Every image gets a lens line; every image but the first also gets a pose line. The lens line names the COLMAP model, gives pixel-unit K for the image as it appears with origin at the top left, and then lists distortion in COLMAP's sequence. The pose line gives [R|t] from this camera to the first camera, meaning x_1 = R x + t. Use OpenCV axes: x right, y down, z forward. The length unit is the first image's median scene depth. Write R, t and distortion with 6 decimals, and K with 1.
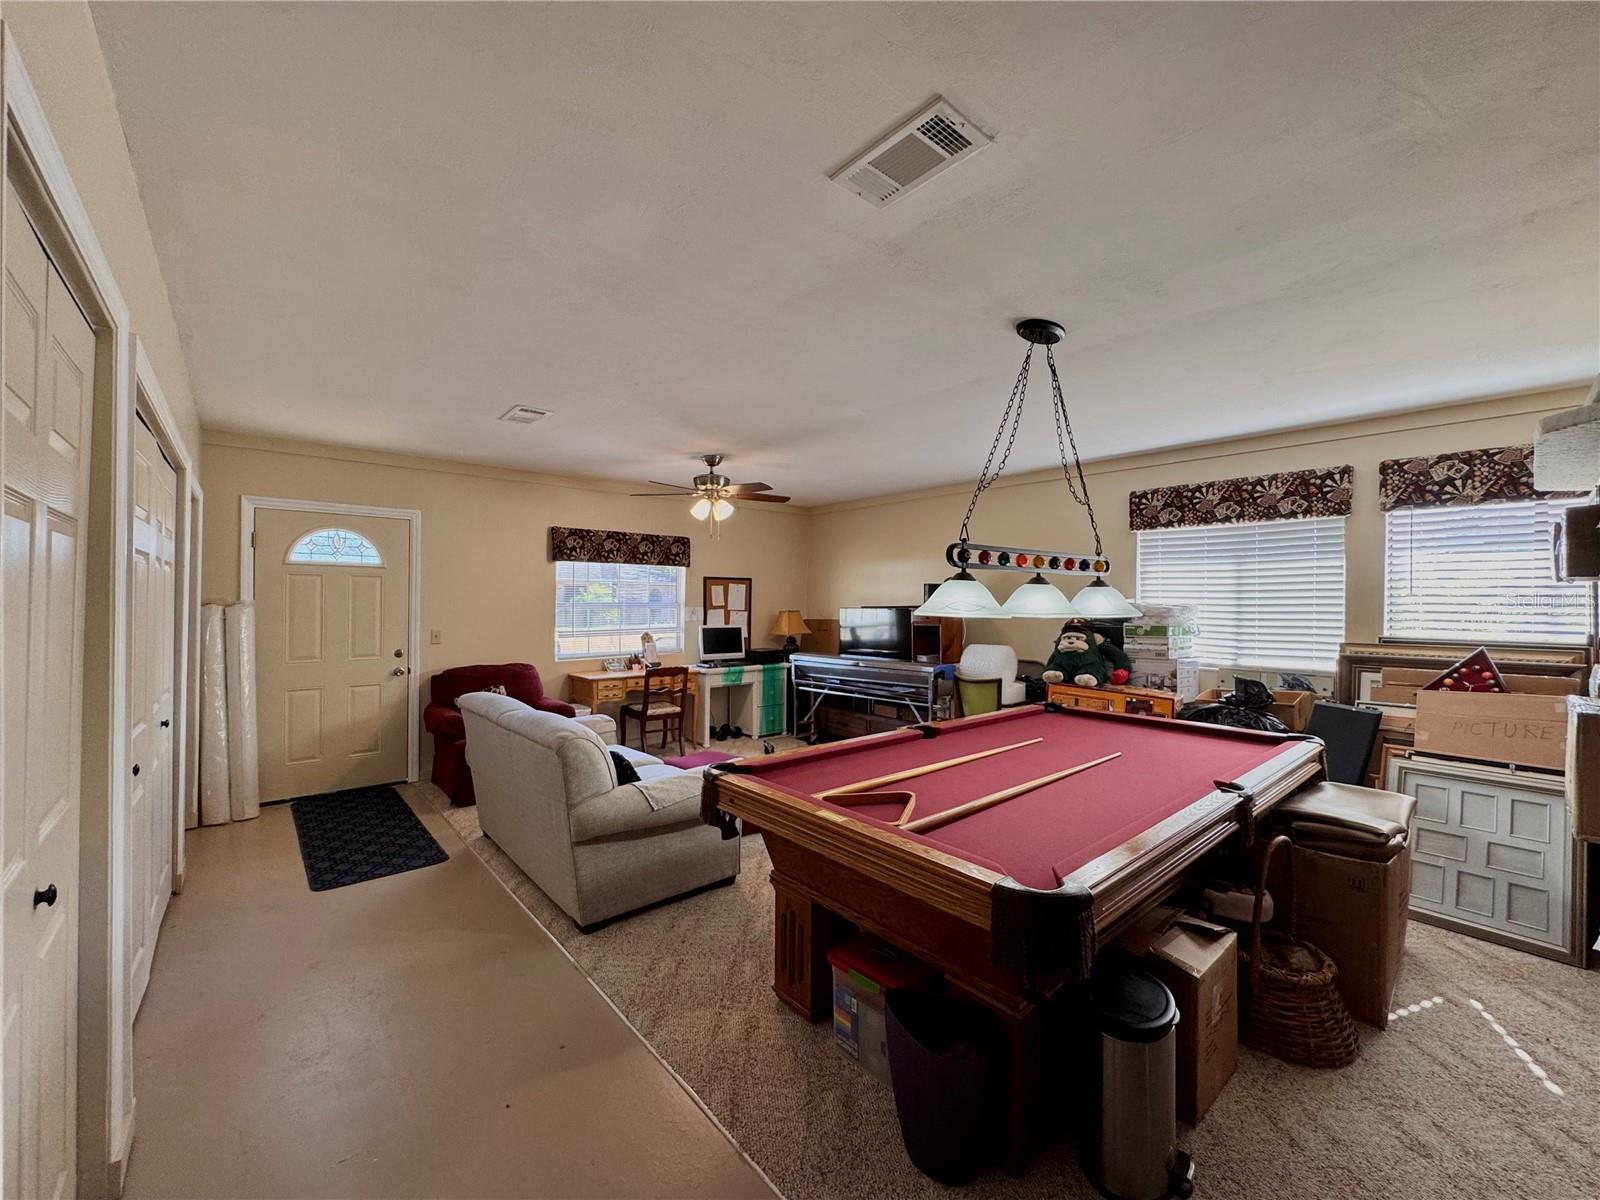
lens RADIAL K [[636.0, 0, 798.8], [0, 636.0, 606.2], [0, 0, 1]] dist [0.002375, -0.000303]
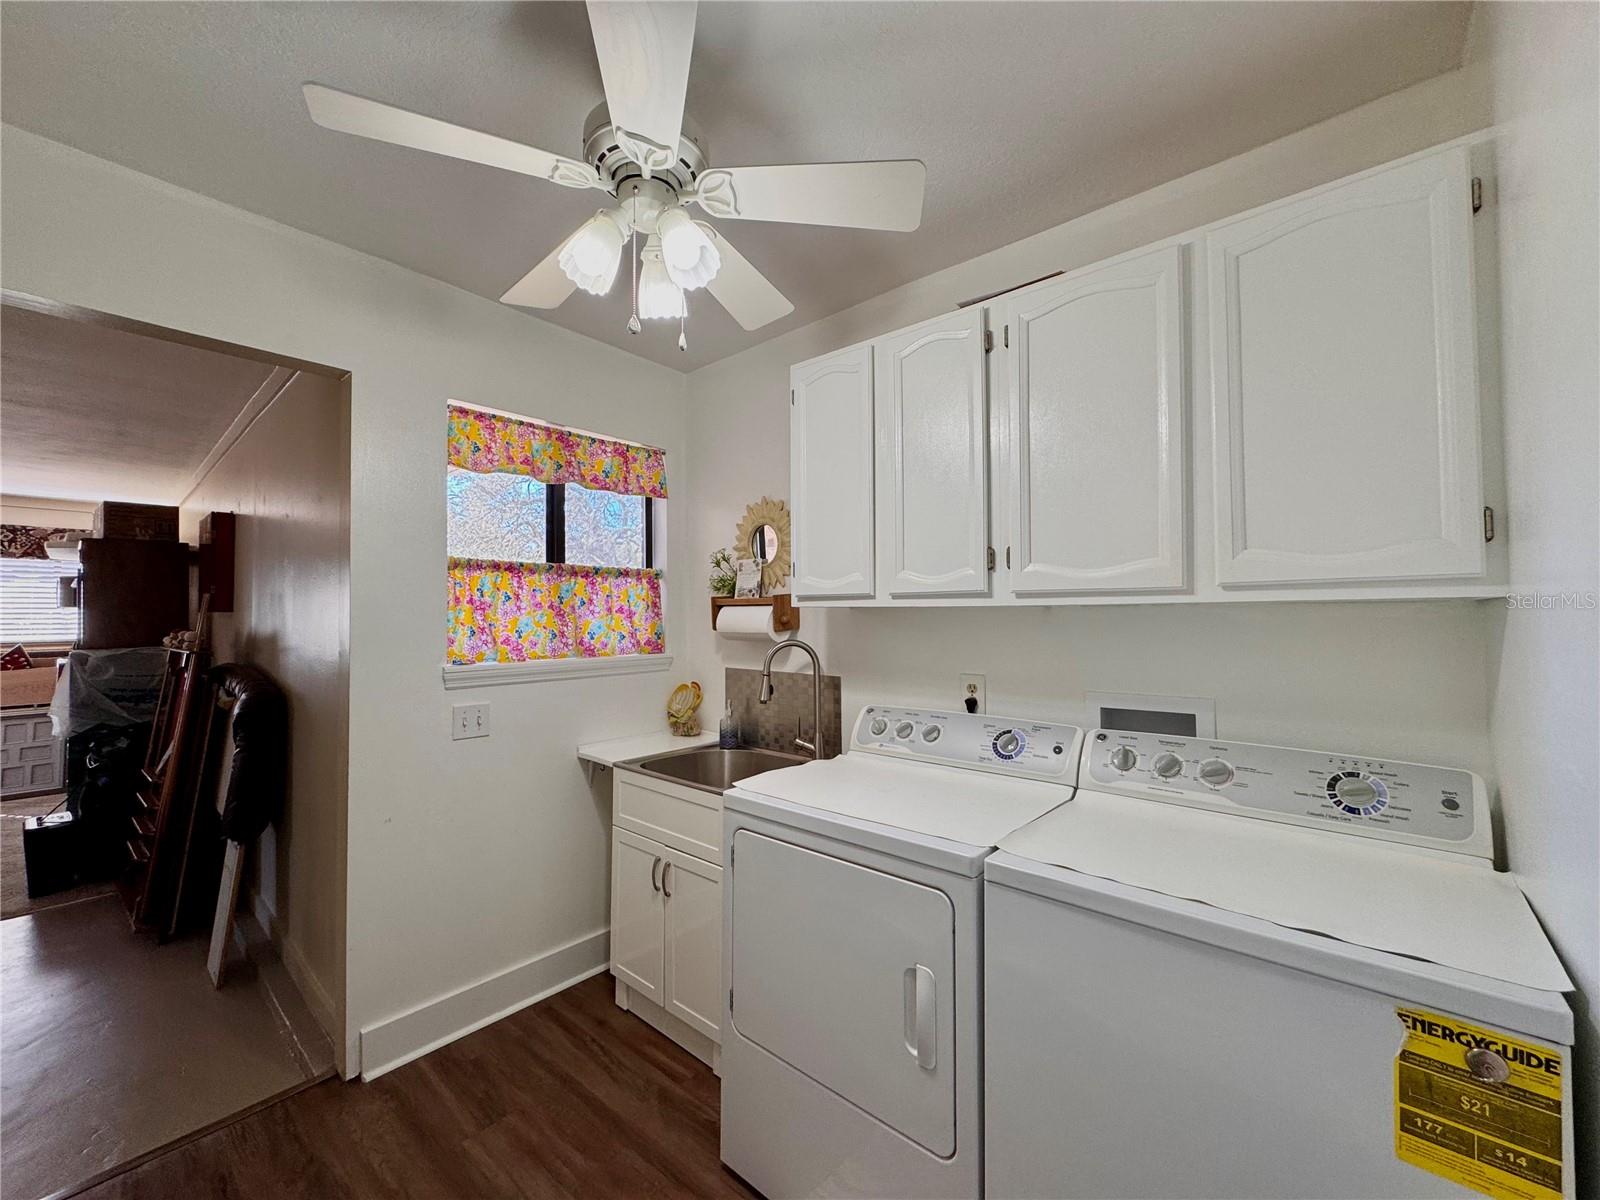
lens RADIAL K [[636.0, 0, 800.7], [0, 636.0, 603.5], [0, 0, 1]] dist [0.002375, -0.000303]
pose [[-0.149538, 0.020179, 0.988550, -0.909617], [-0.009336, 0.999718, -0.021819, -0.027617], [-0.988712, -0.012492, -0.149308, -0.793889]]
